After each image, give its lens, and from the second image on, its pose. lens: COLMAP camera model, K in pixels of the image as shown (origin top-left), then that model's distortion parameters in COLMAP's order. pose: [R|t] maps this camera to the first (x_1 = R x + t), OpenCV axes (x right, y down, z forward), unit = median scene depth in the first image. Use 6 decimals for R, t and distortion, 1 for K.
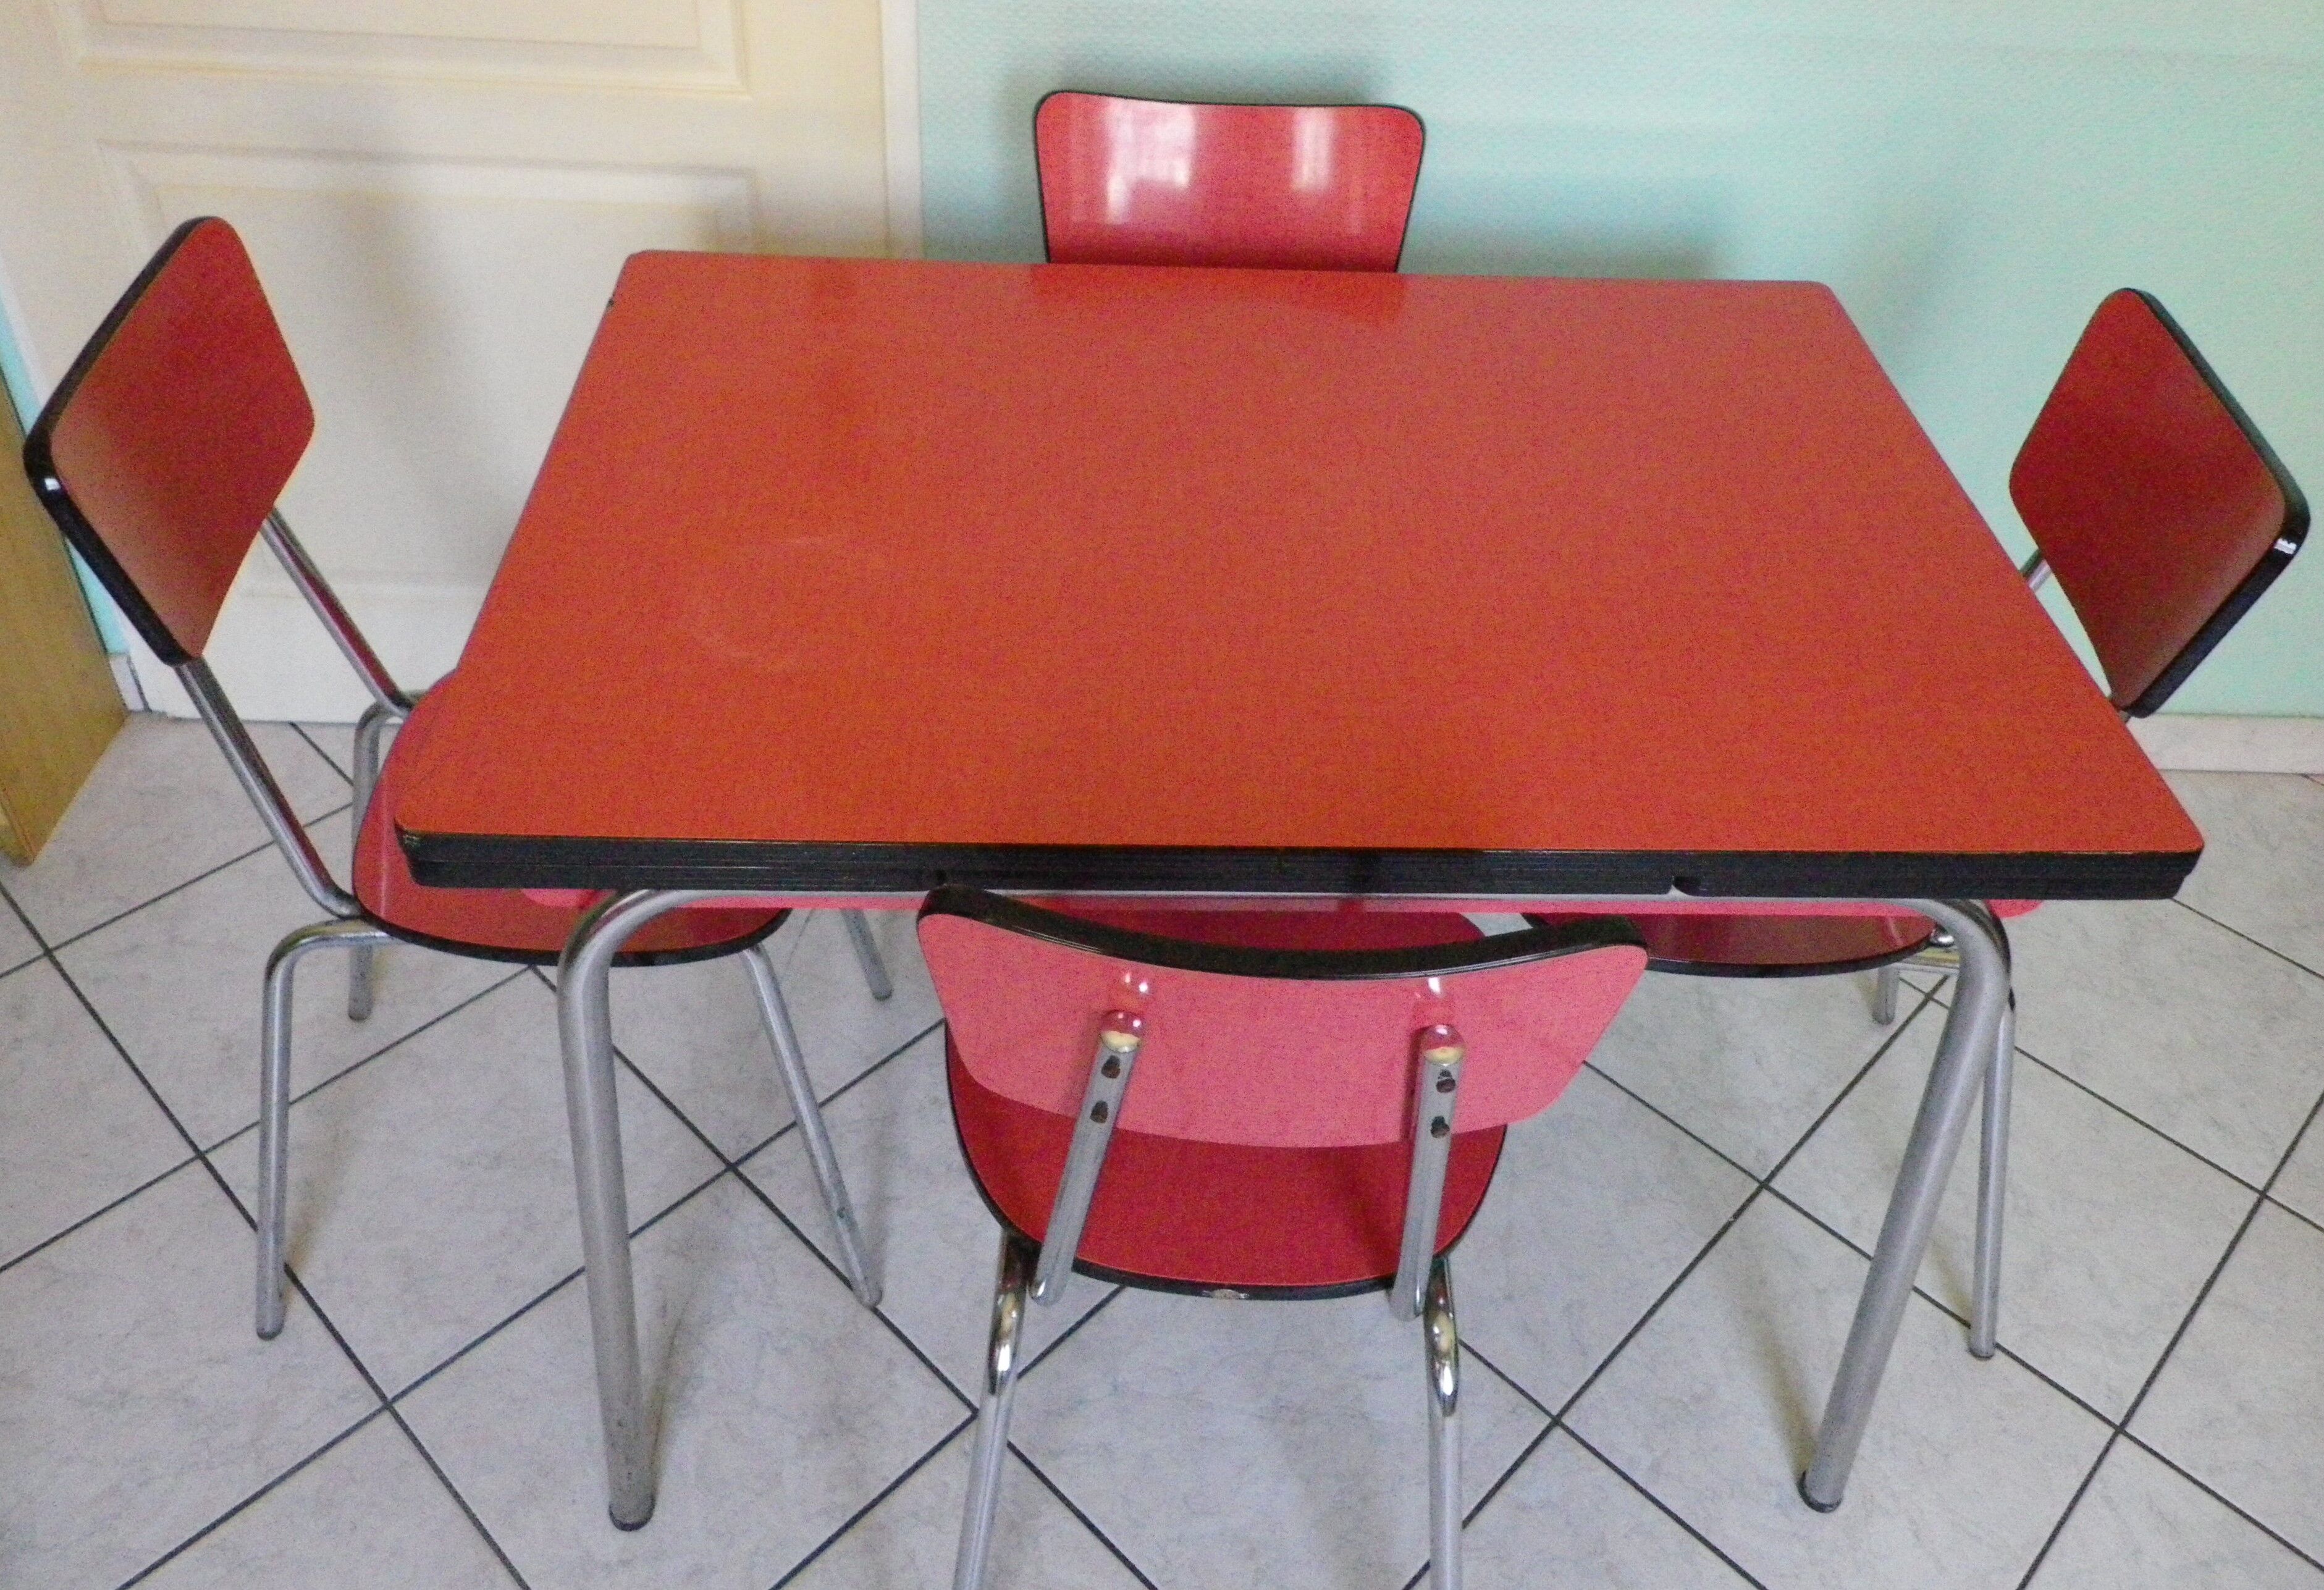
lens RADIAL K [[1847.2, 0, 1111.6], [0, 1847.2, 677.8], [0, 0, 1]] dist [-0.003675, -0.007021]
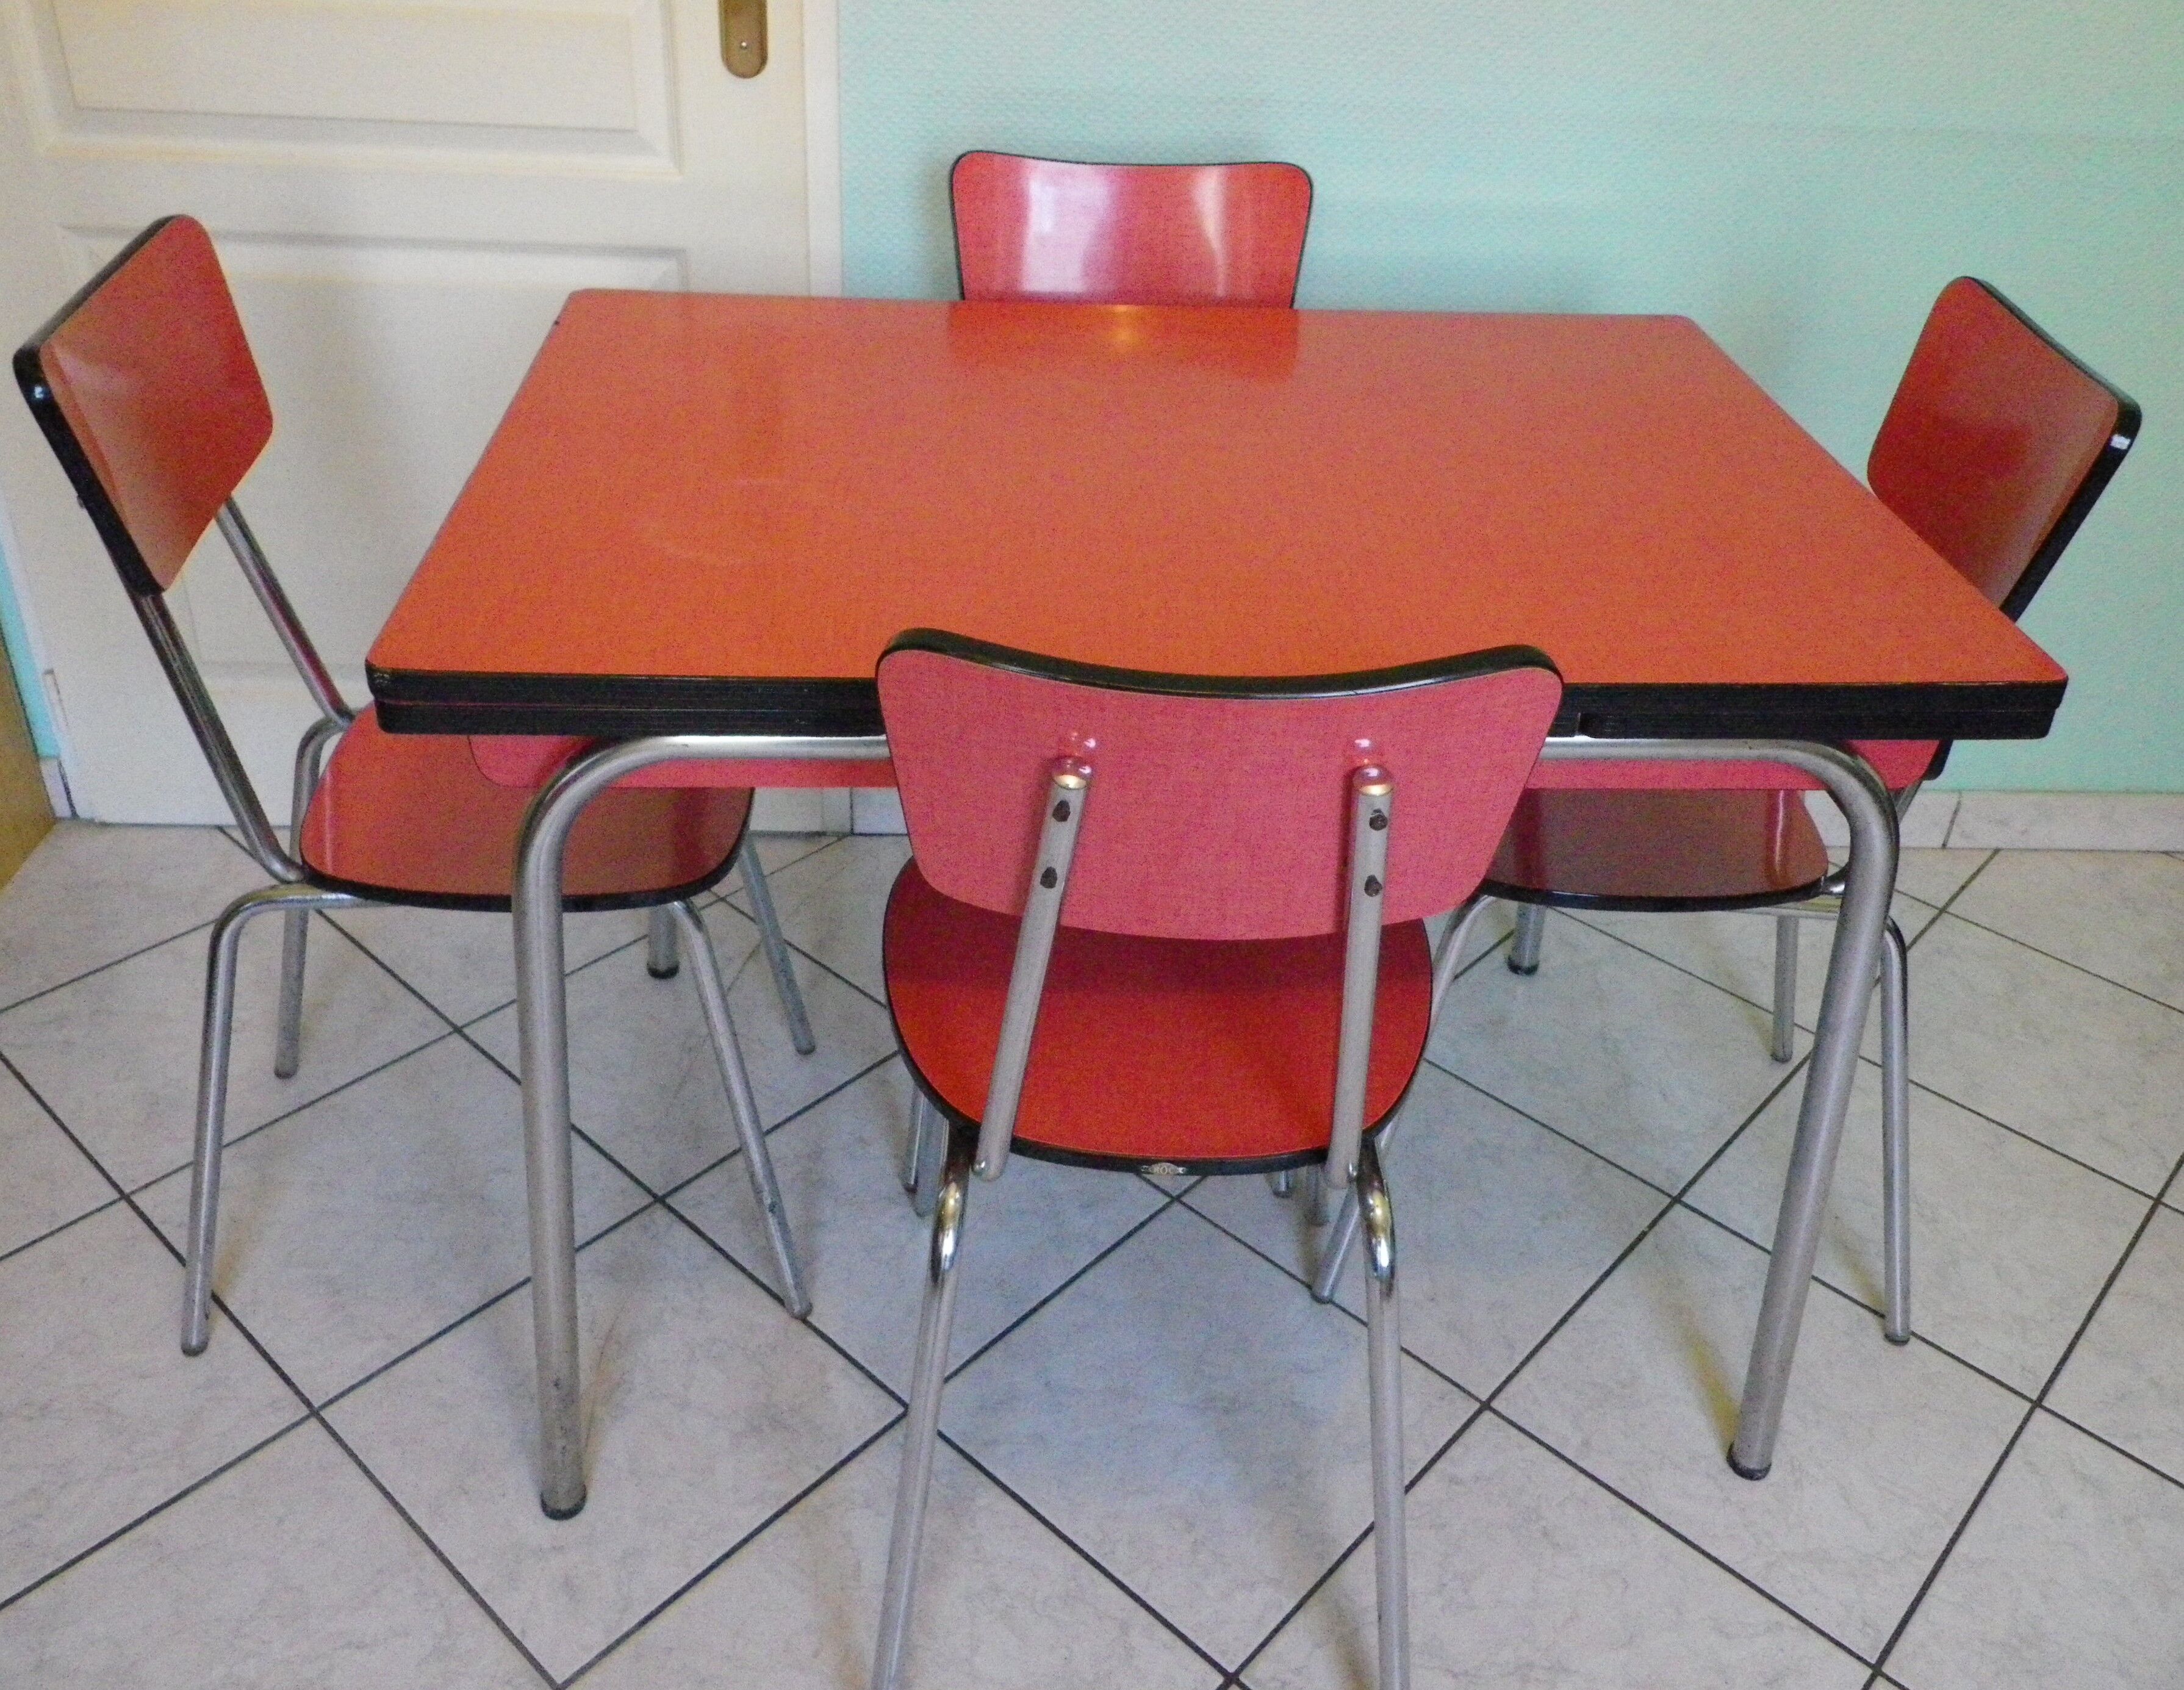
lens RADIAL K [[1846.3, 0, 1042.6], [0, 1846.3, 868.8], [0, 0, 1]] dist [-0.011450, 0.003599]
pose [[0.999490, -0.014621, 0.028404, -0.025178], [0.017585, 0.994096, -0.107068, 0.215961], [-0.026670, 0.107513, 0.993846, -0.025483]]
